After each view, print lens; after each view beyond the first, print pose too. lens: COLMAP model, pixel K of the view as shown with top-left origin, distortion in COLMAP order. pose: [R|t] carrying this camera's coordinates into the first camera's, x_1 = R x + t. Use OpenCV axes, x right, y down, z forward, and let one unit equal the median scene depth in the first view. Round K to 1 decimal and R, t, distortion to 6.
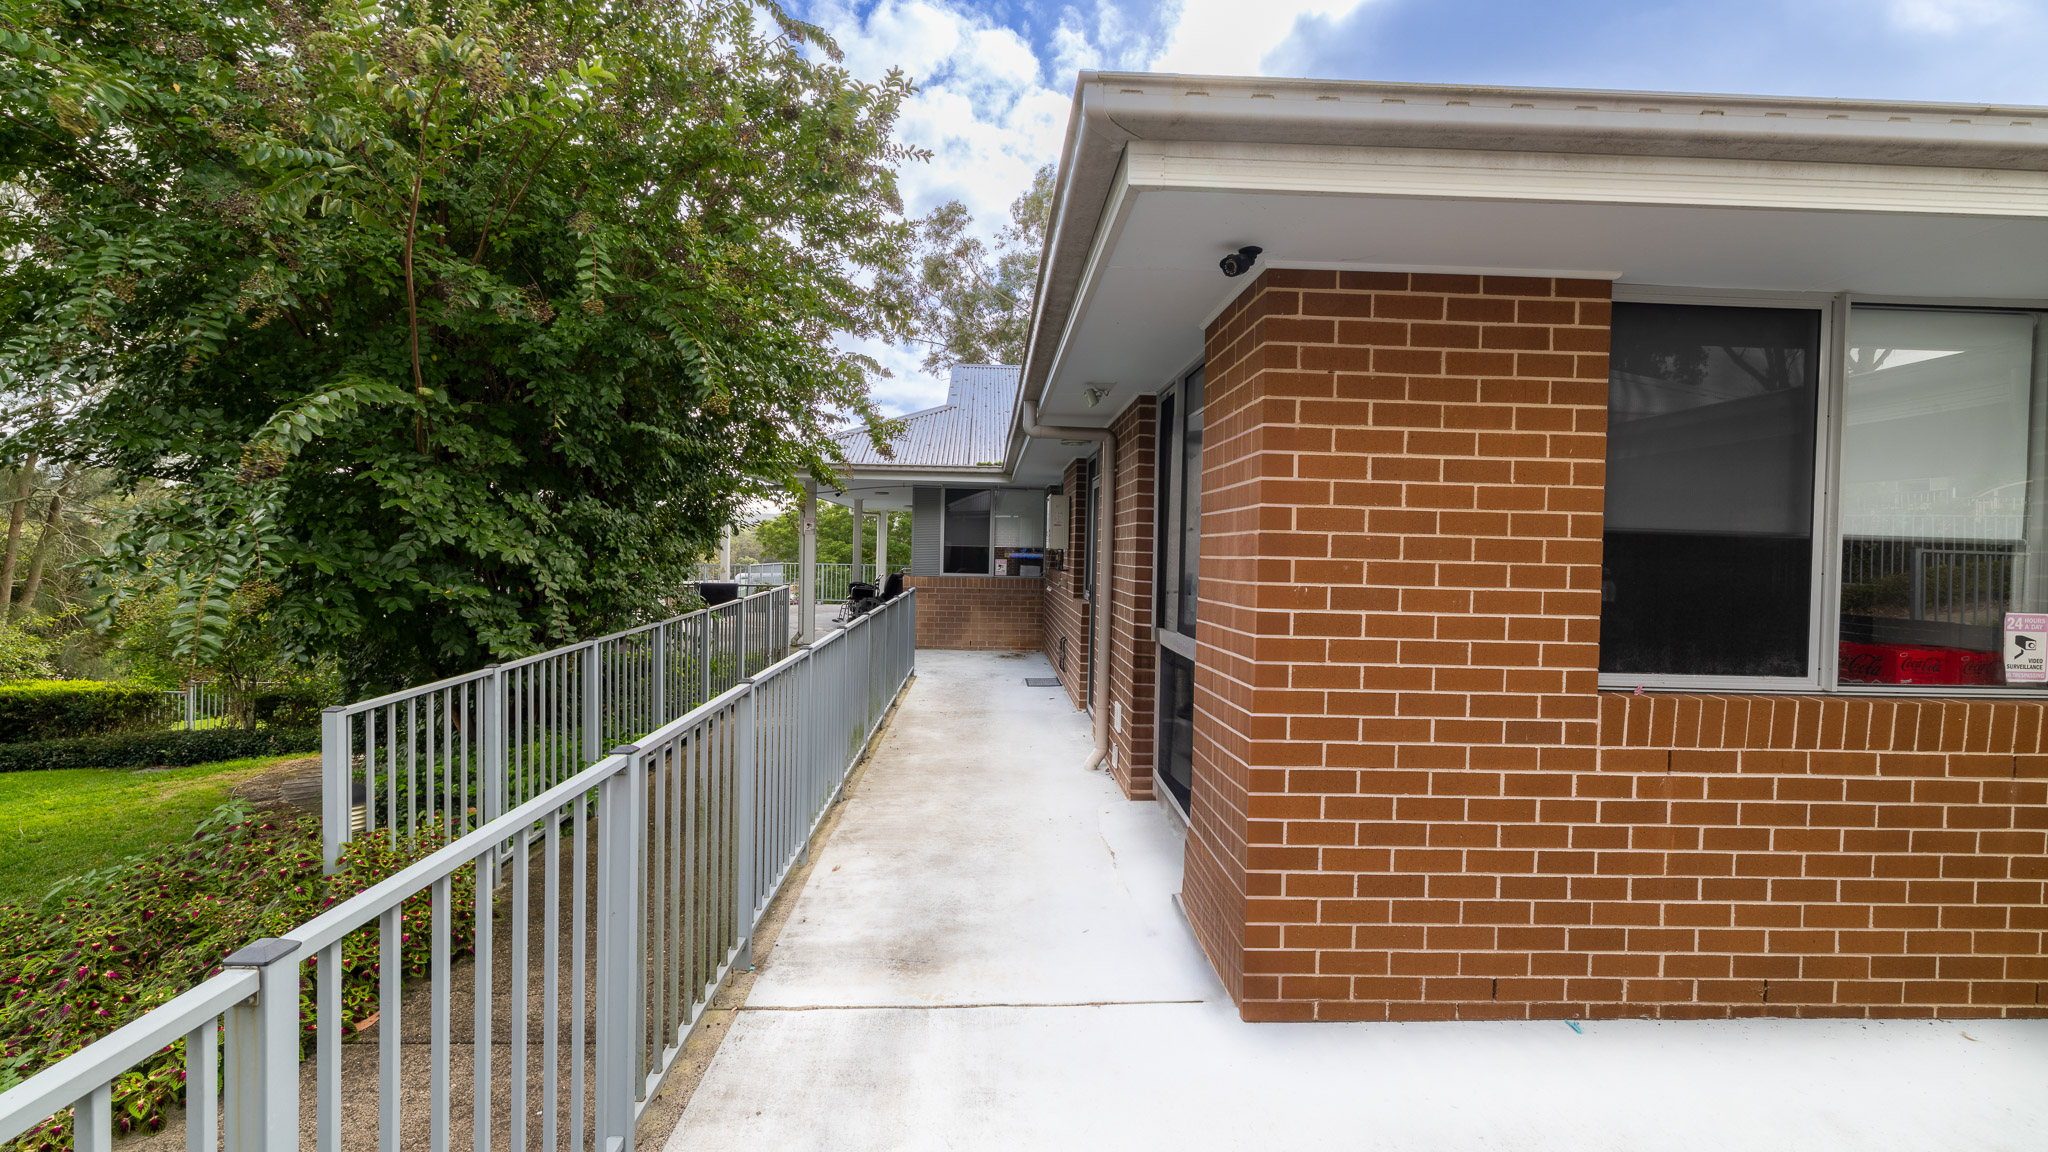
lens RADIAL K [[873.5, 0, 1018.0], [0, 873.5, 572.9], [0, 0, 1]] dist [-0.003520, -0.000330]
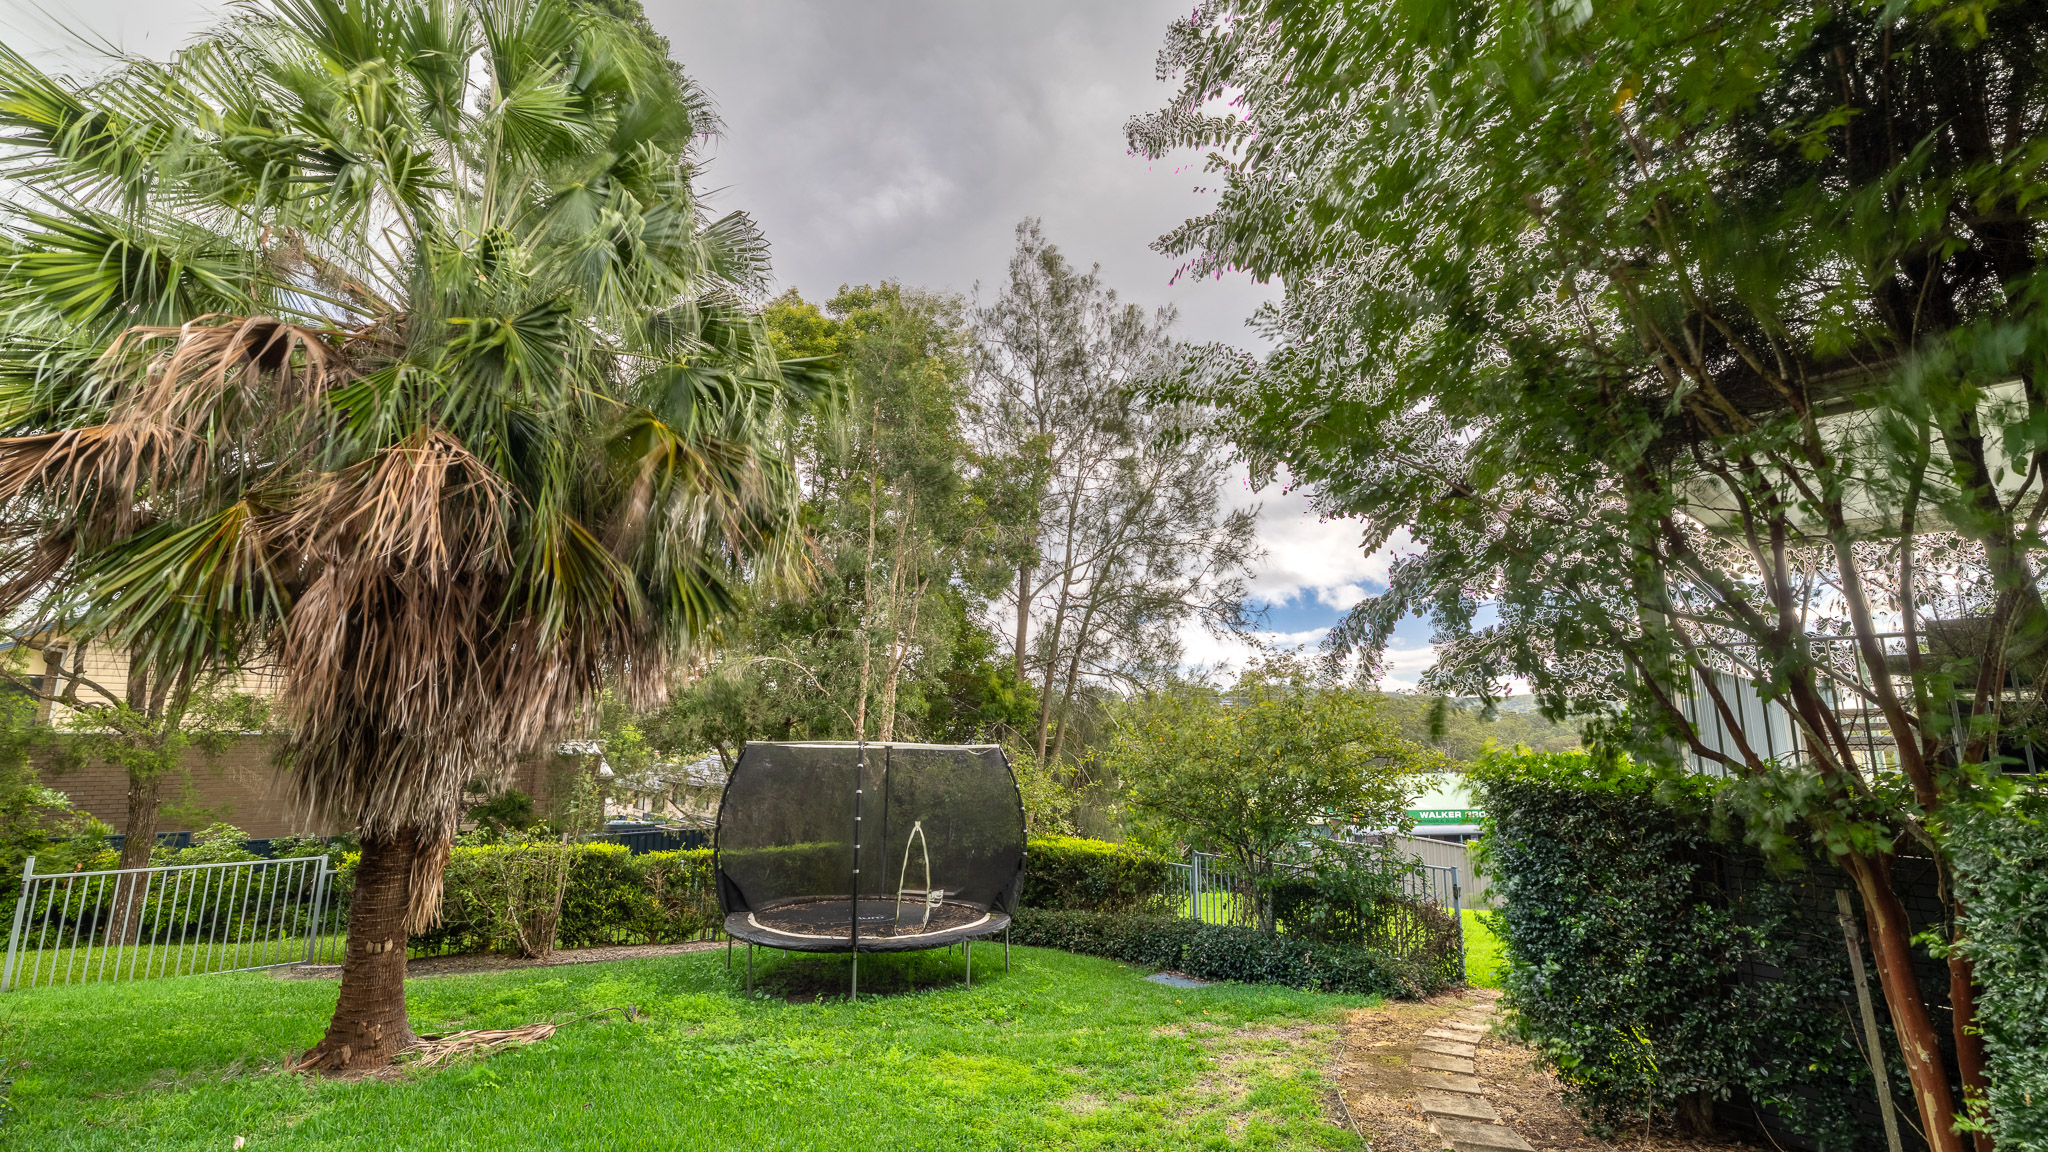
lens RADIAL K [[873.5, 0, 1021.0], [0, 873.5, 570.7], [0, 0, 1]] dist [-0.003520, -0.000330]
pose [[0.628652, -0.157756, -0.761518, -0.433166], [-0.010046, 0.977480, -0.210787, 0.047241], [0.777622, 0.140162, 0.612910, 0.382890]]
